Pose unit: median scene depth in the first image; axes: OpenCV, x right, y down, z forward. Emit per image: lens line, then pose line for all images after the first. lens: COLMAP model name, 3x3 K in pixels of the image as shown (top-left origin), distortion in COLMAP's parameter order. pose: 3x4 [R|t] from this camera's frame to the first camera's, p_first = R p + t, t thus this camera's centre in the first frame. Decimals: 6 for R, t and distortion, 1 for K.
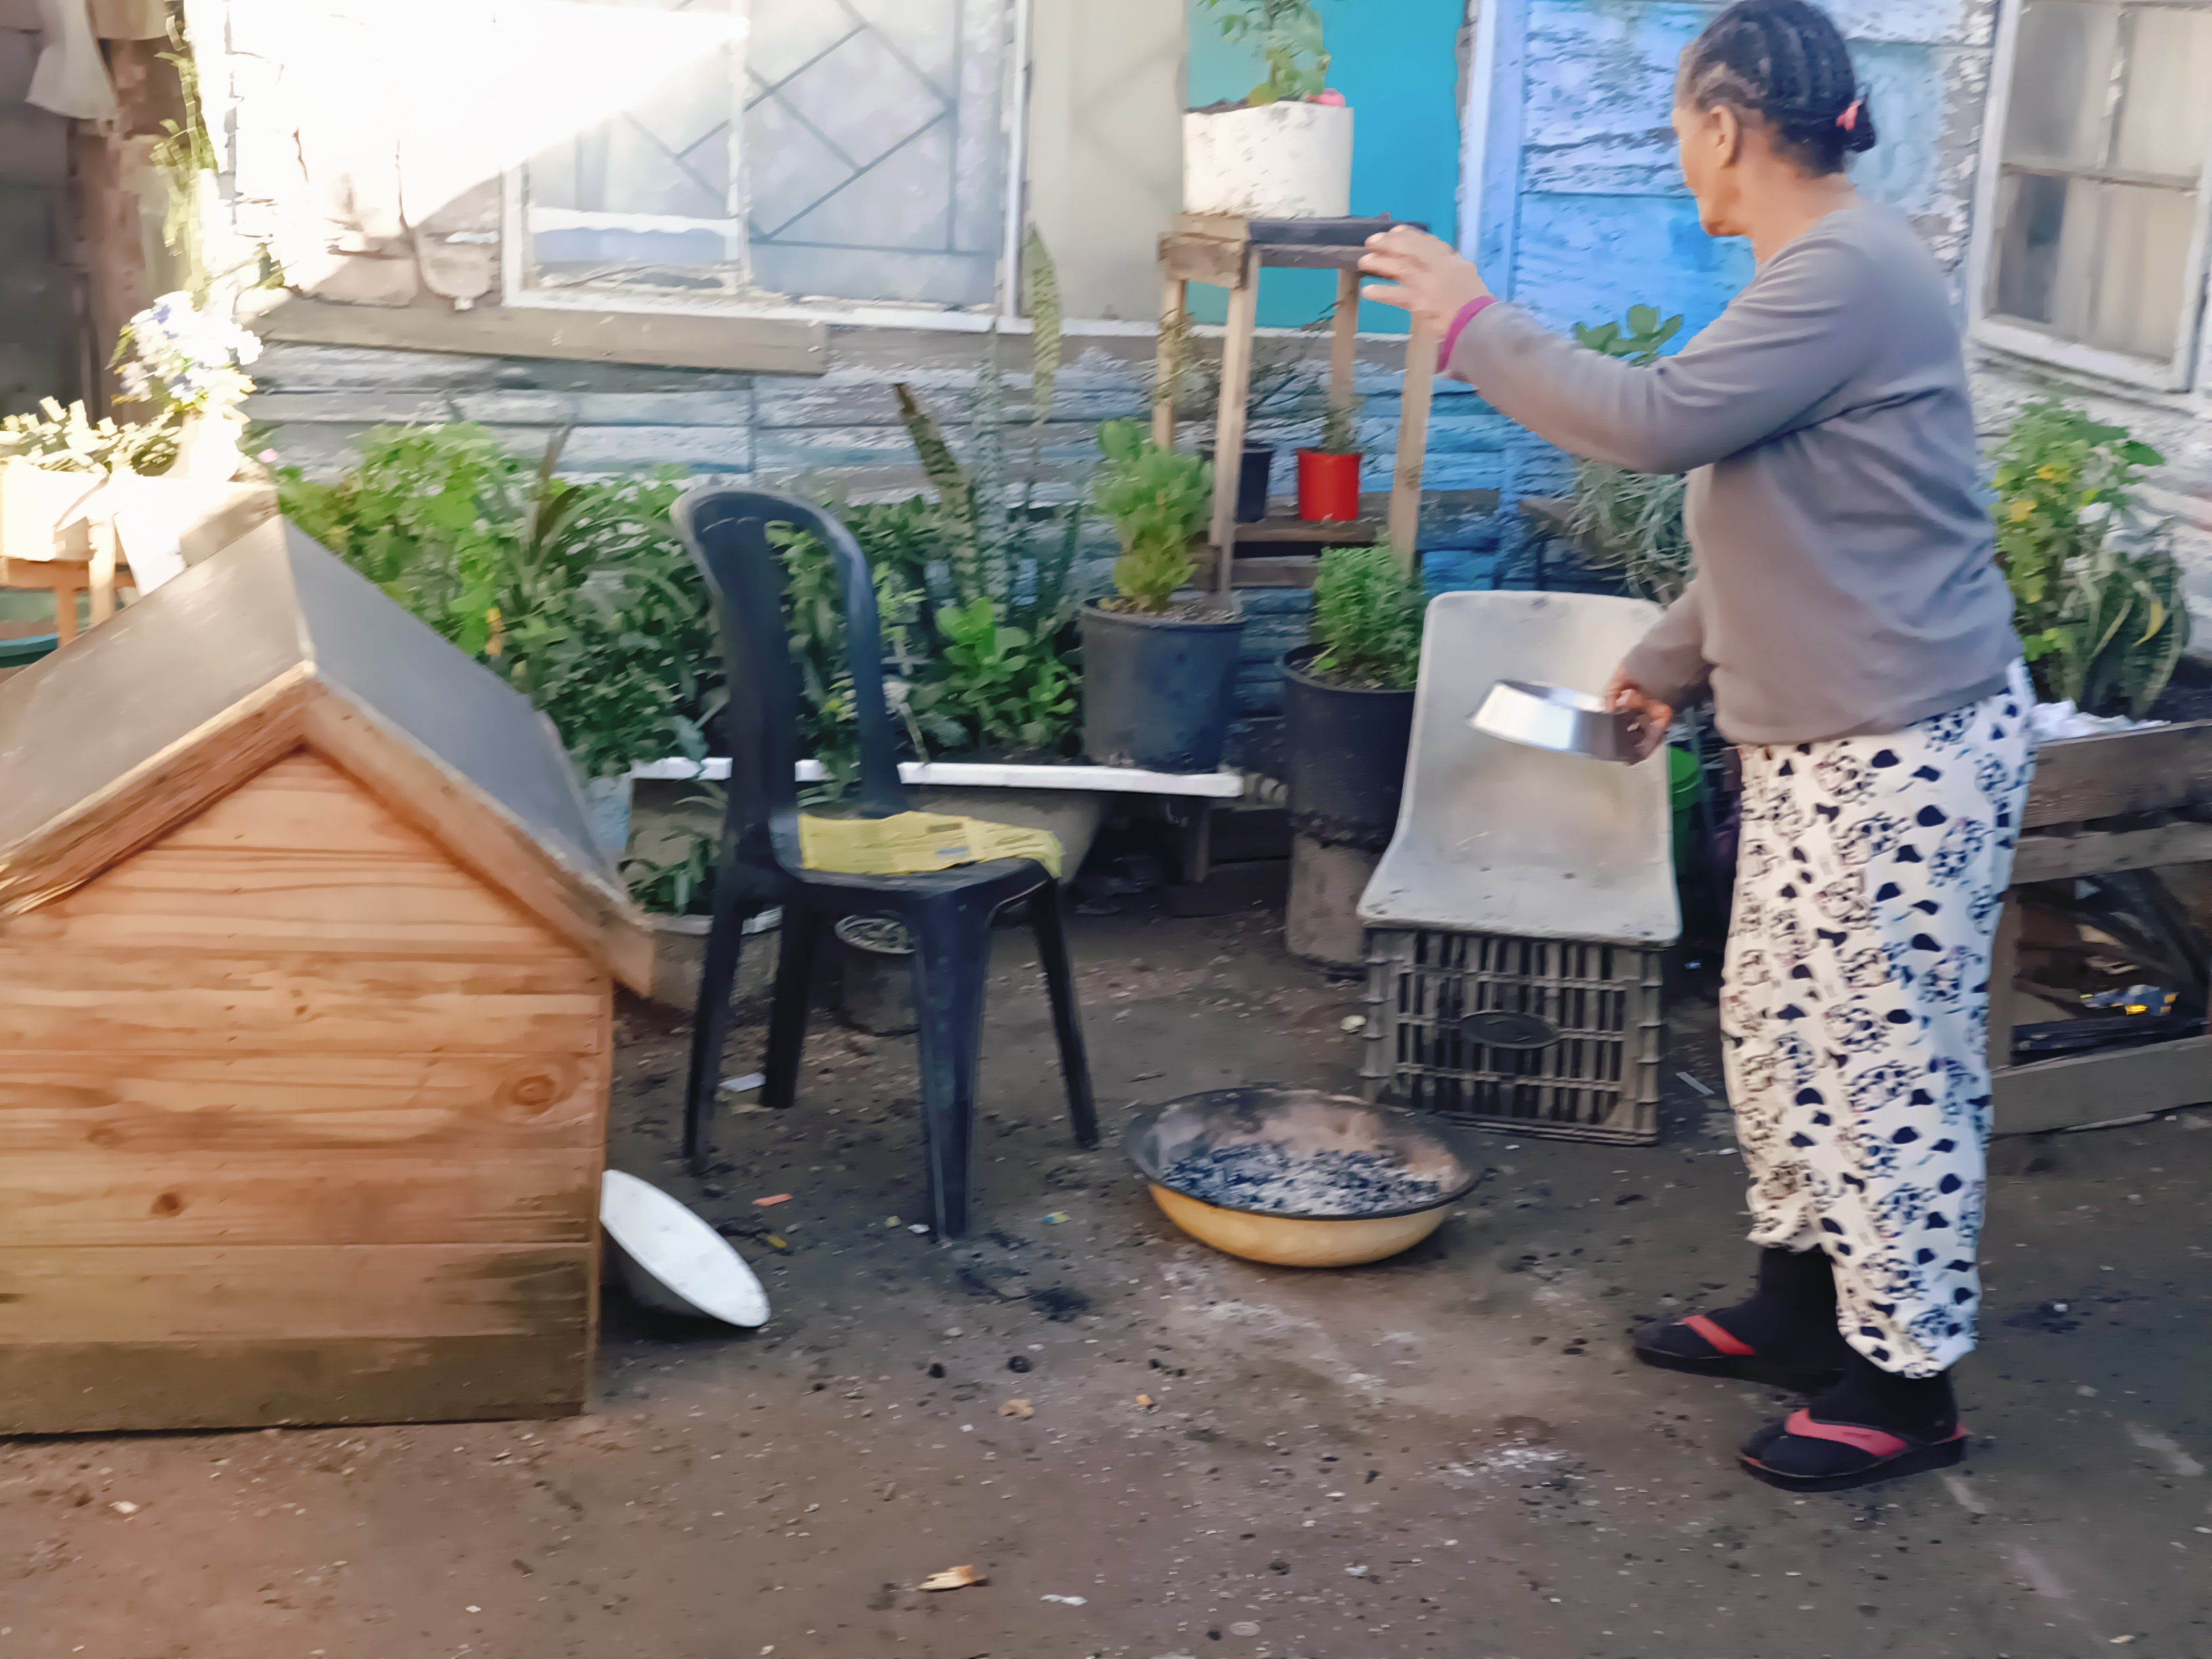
lens RADIAL K [[3010.1, 0, 1102.1], [0, 3010.1, 812.4], [0, 0, 1]] dist [0.099634, 0.000000]
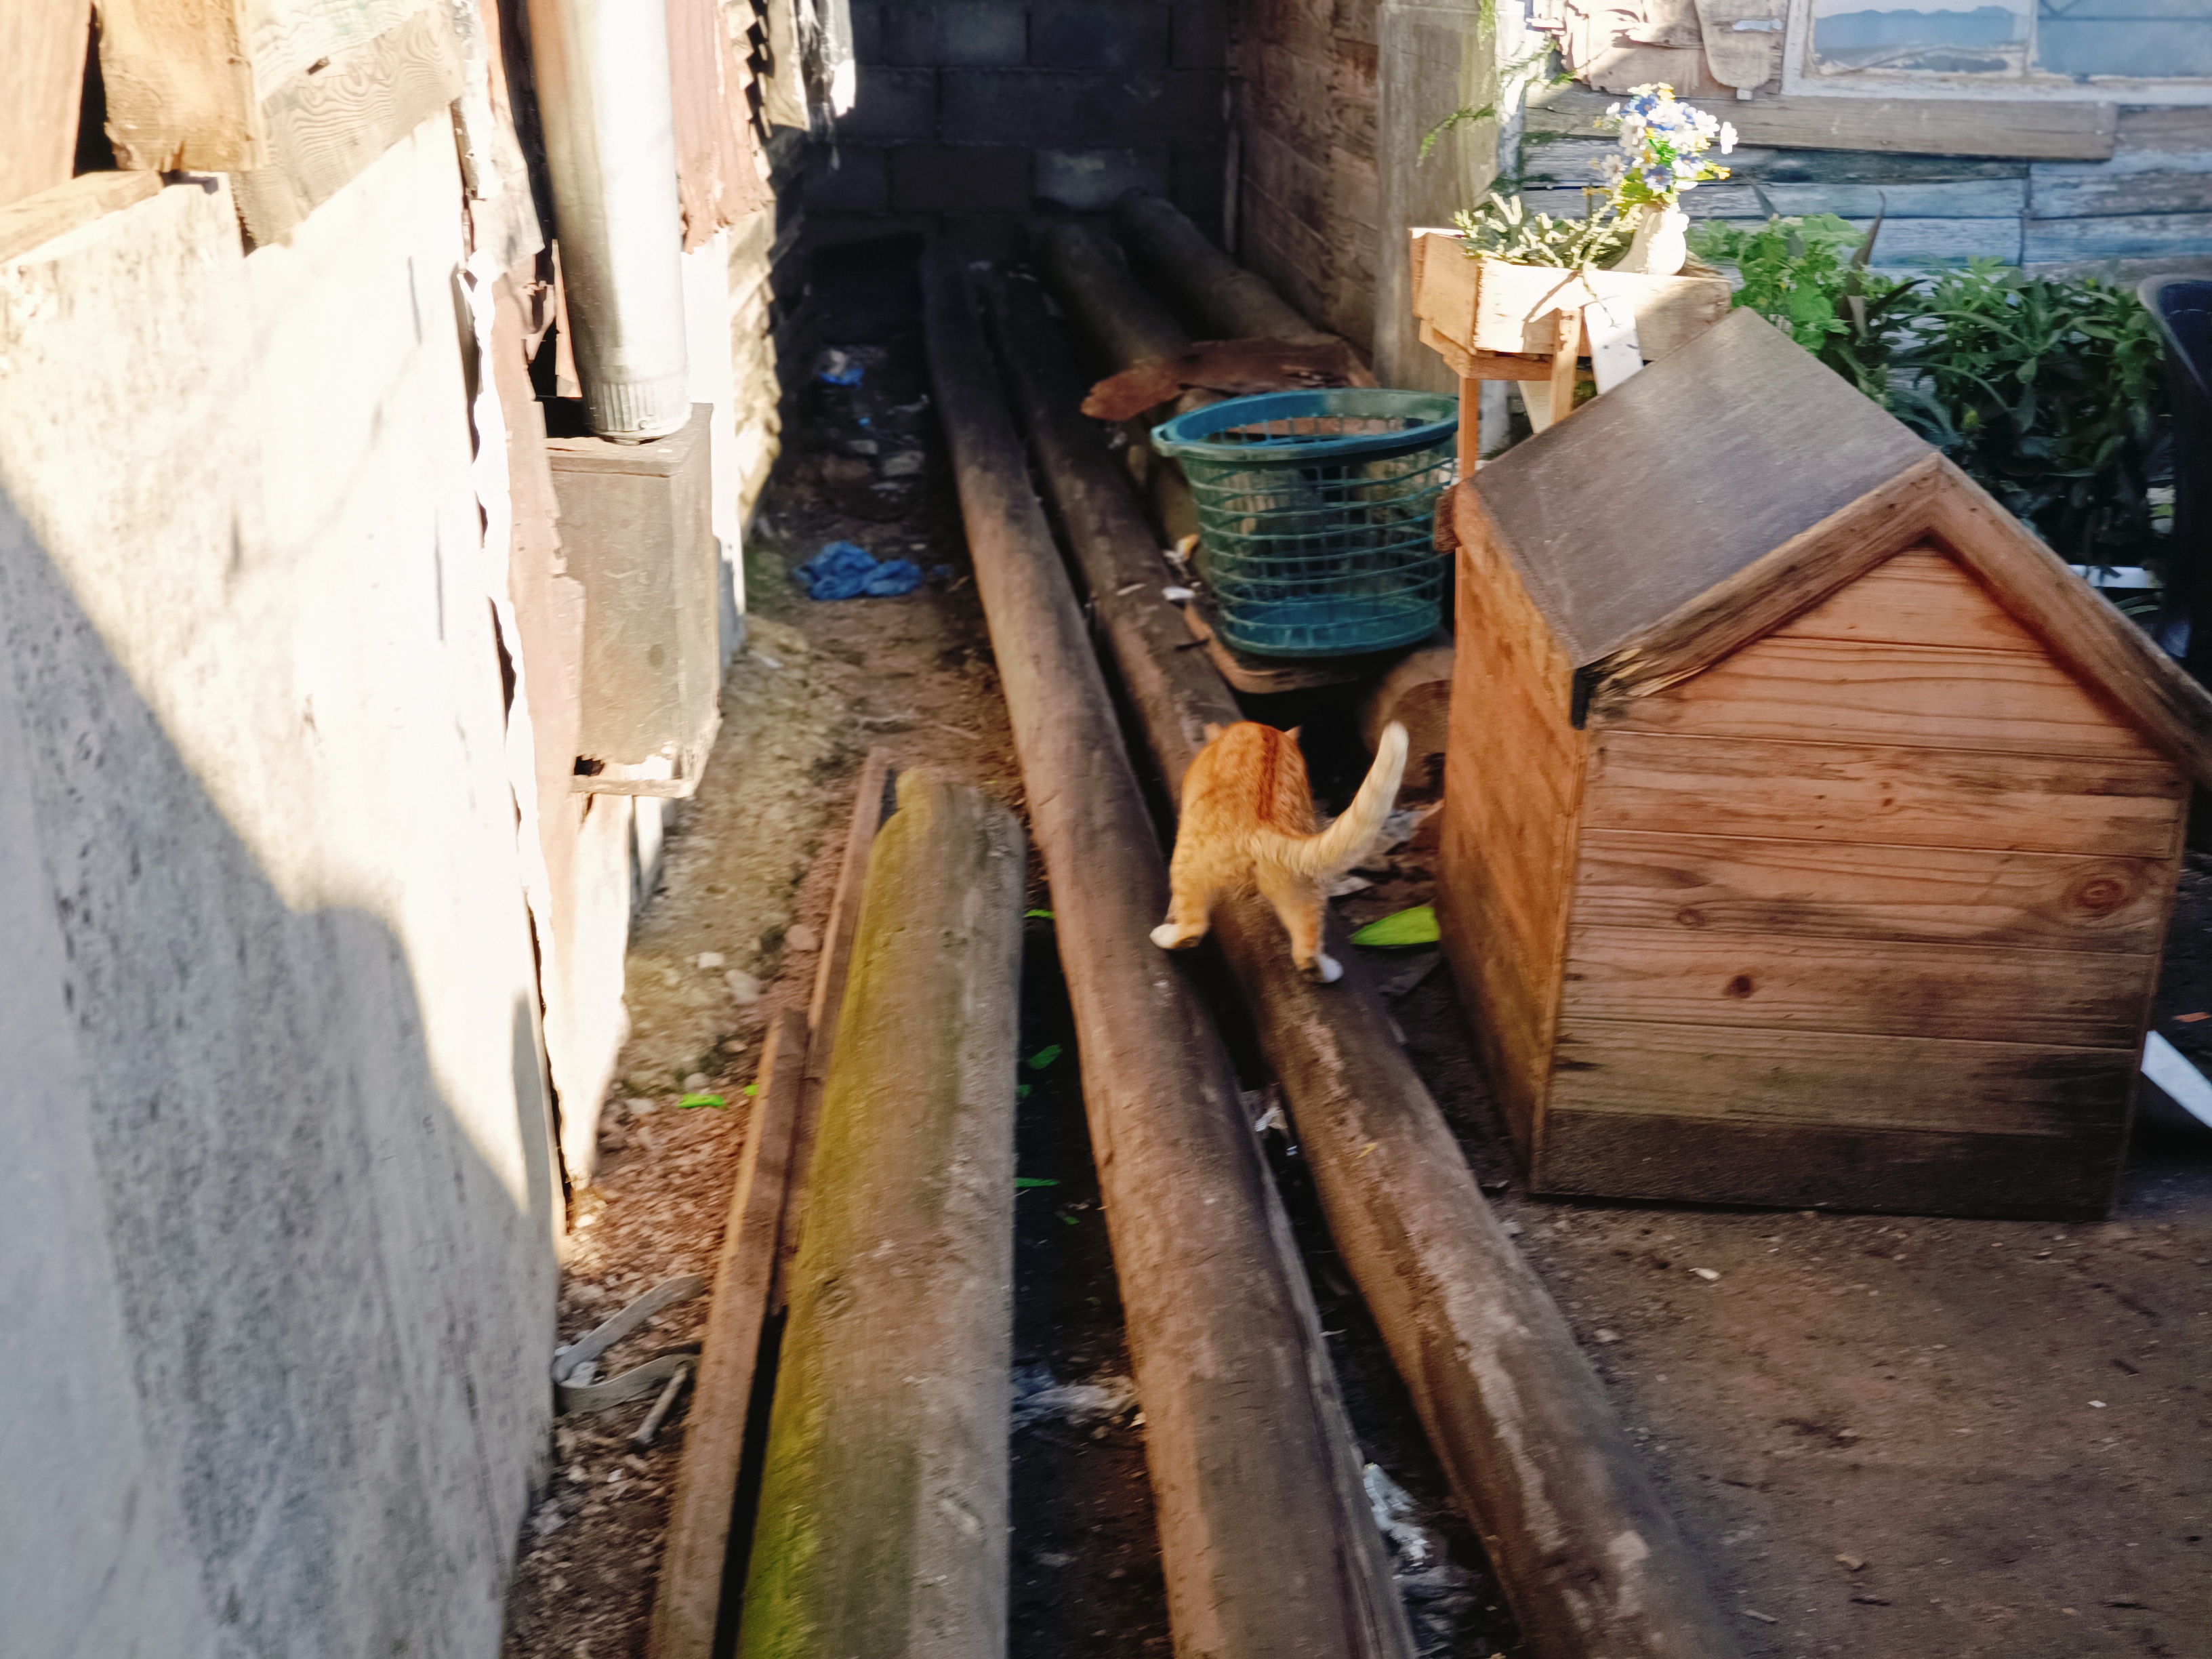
lens RADIAL K [[3010.1, 0, 1104.2], [0, 3010.1, 847.4], [0, 0, 1]] dist [0.099634, 0.000000]
pose [[0.978681, 0.040629, -0.201330, -0.307506], [-0.026148, 0.996910, 0.074074, 0.012138], [0.203717, -0.067230, 0.976719, -0.033157]]
